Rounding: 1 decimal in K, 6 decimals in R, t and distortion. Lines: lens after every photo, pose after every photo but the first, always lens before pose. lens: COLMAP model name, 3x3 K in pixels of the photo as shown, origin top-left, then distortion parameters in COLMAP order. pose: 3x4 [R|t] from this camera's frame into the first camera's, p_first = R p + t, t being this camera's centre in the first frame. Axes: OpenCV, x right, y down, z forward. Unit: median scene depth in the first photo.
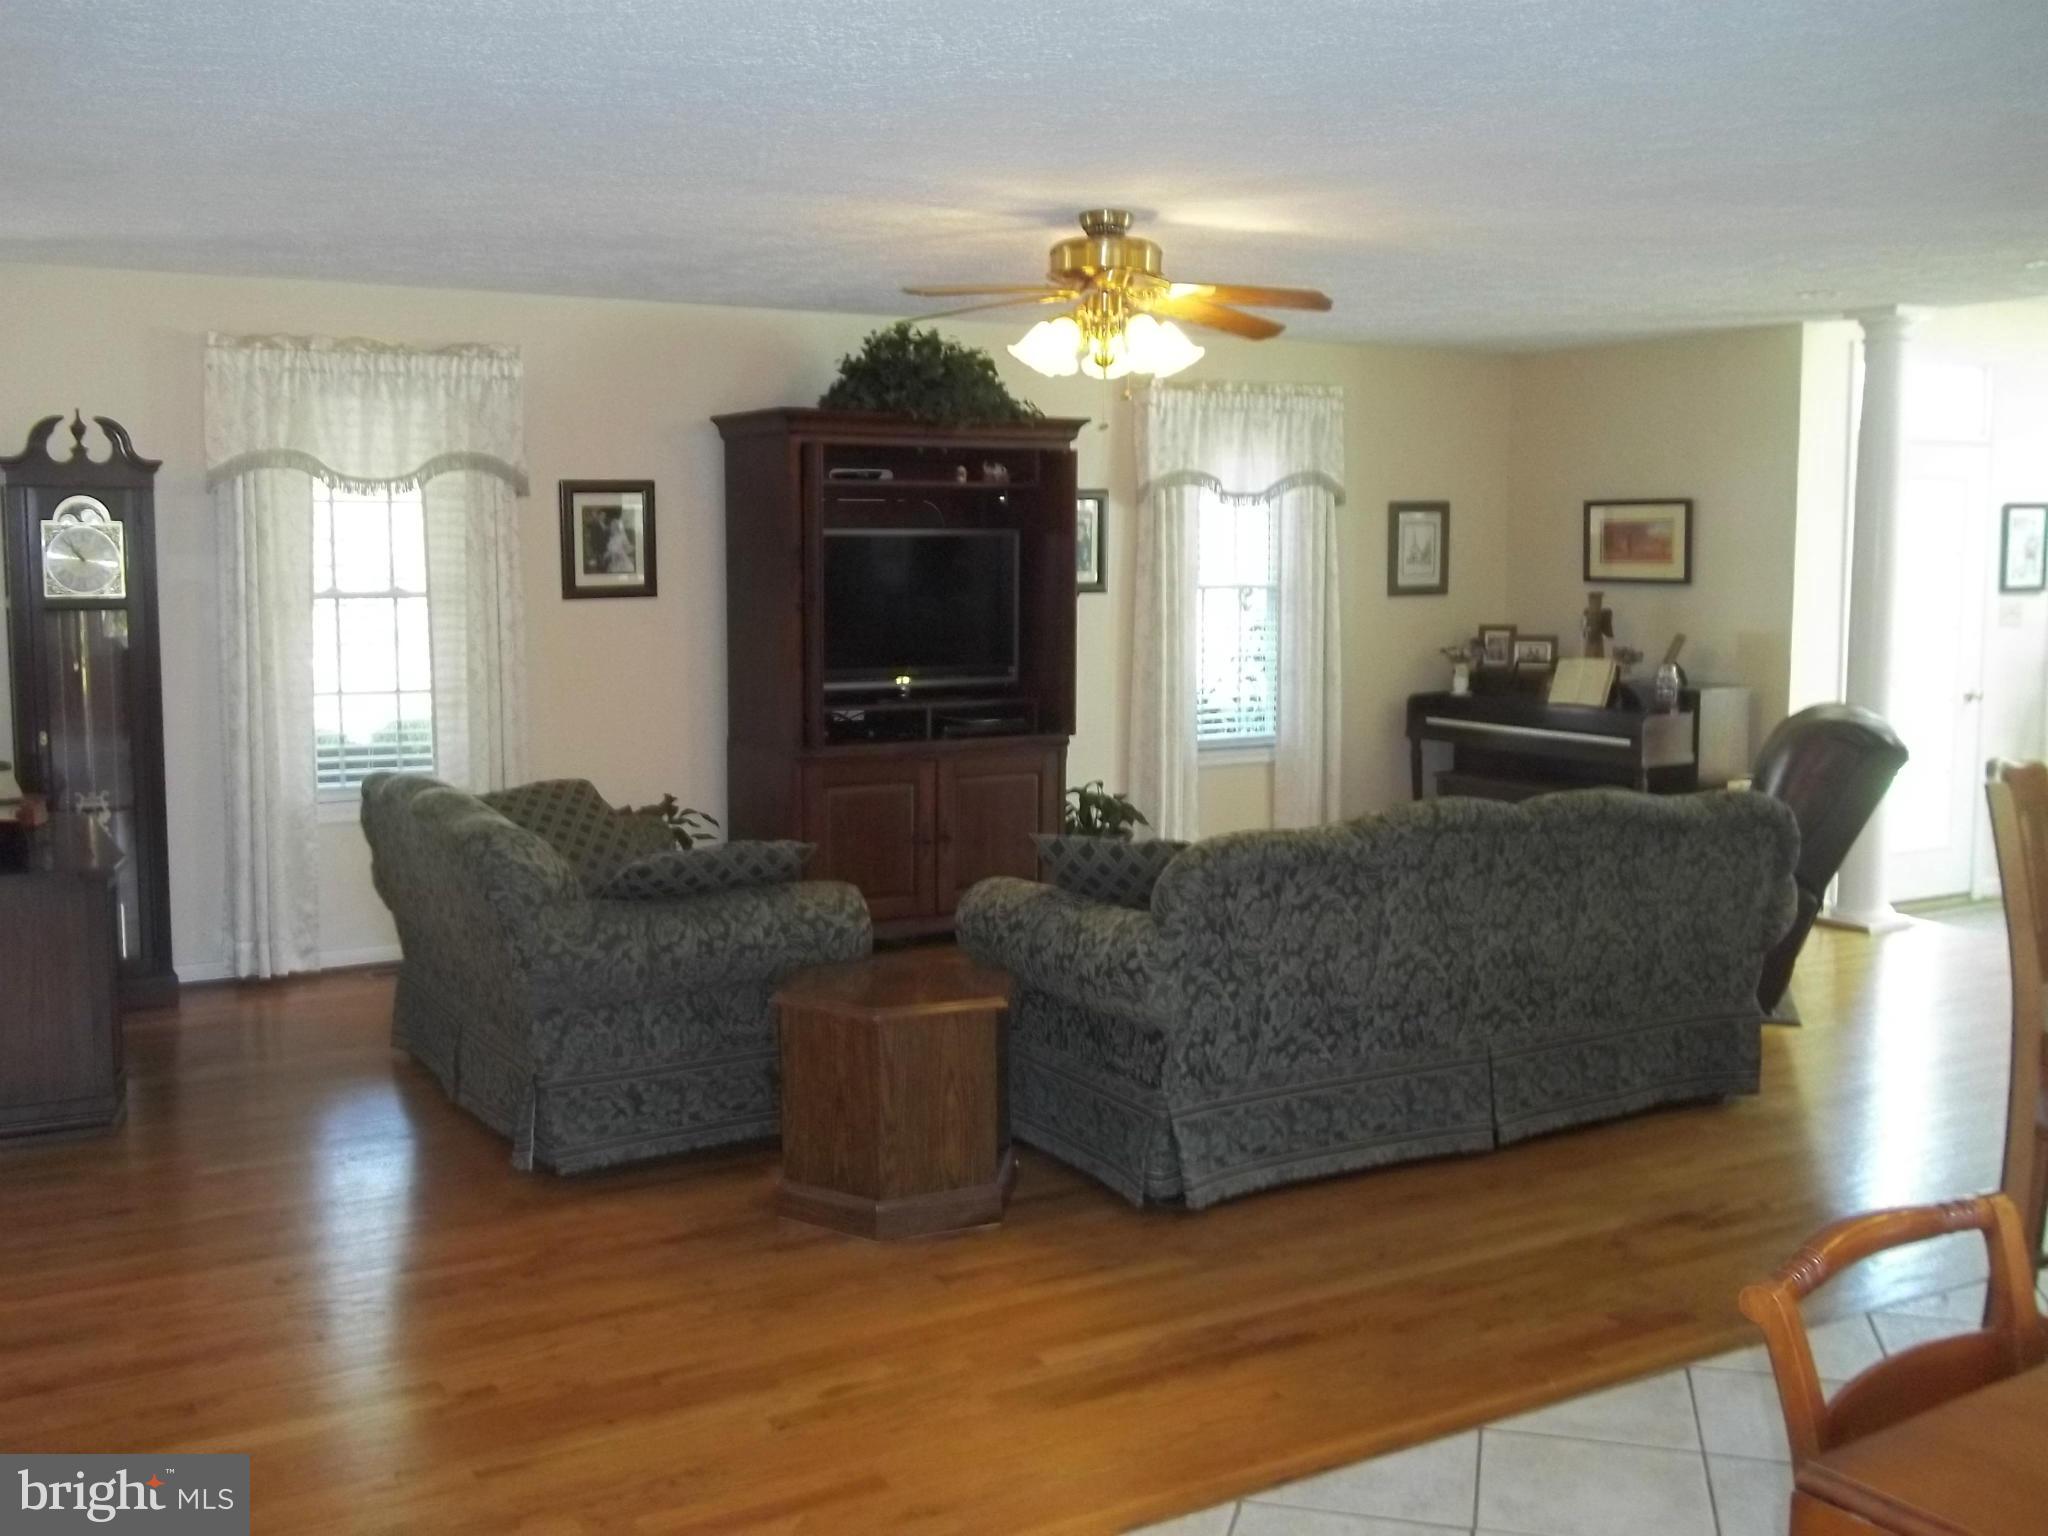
lens RADIAL K [[1973.7, 0, 978.6], [0, 1973.7, 747.3], [0, 0, 1]] dist [-0.020645, 0.004478]
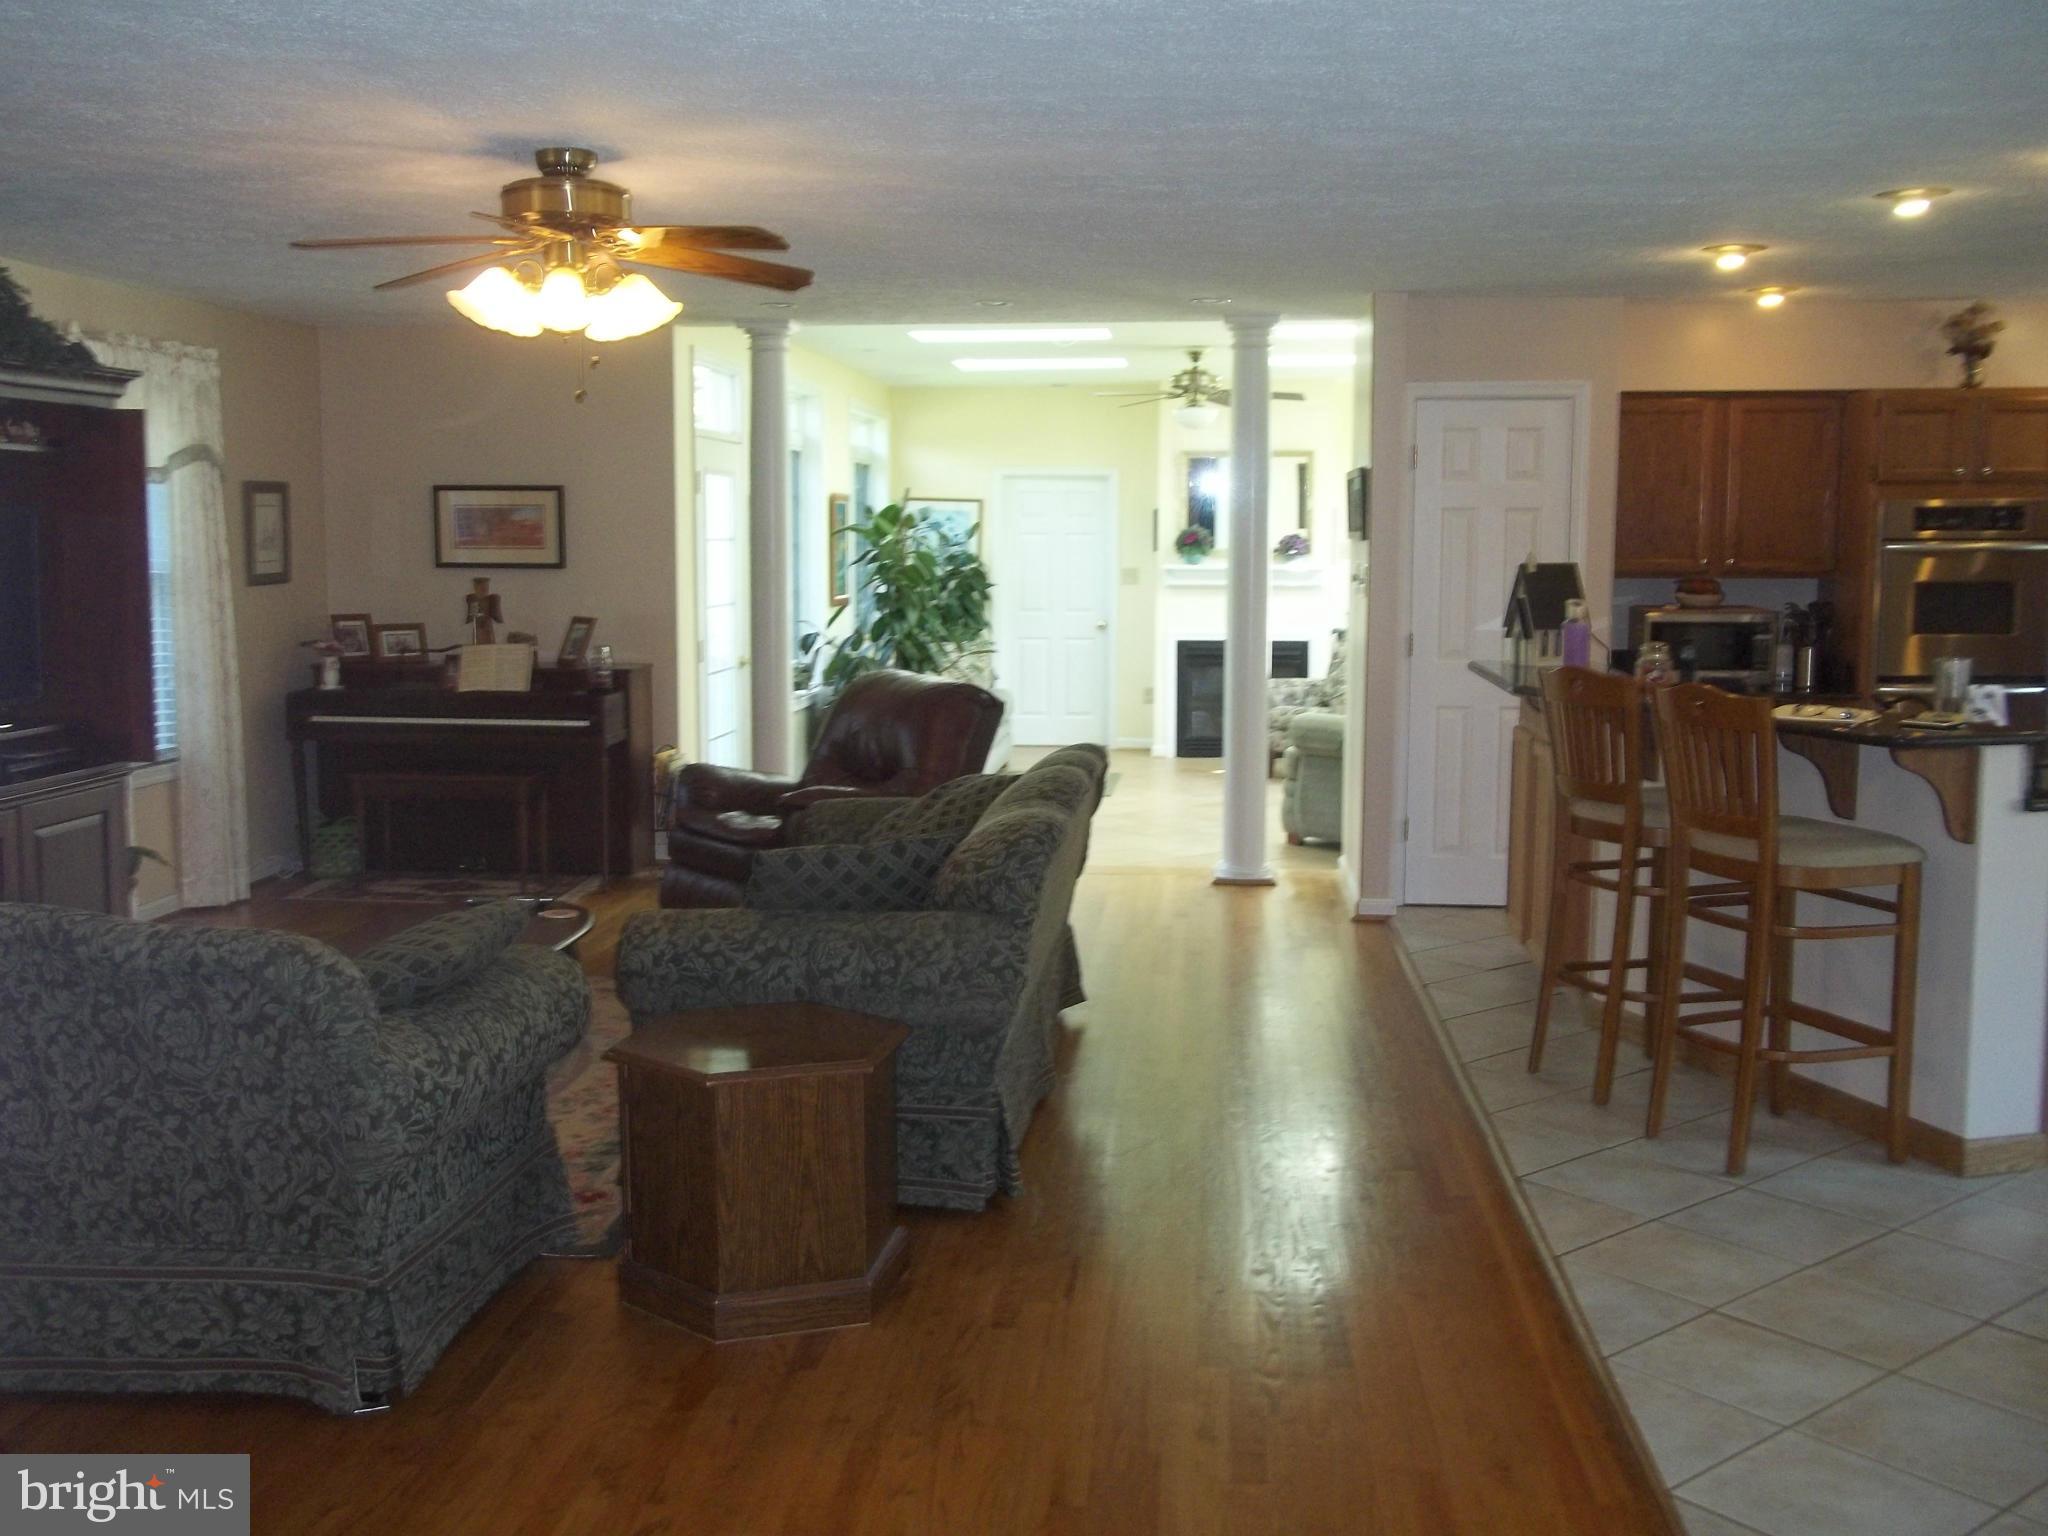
lens RADIAL K [[1973.7, 0, 978.6], [0, 1973.7, 747.3], [0, 0, 1]] dist [-0.020645, 0.004478]
pose [[0.587824, -0.082561, 0.804765, -0.351694], [0.076702, 0.995985, 0.046154, -0.020211], [-0.805344, 0.034597, 0.591797, 0.214304]]
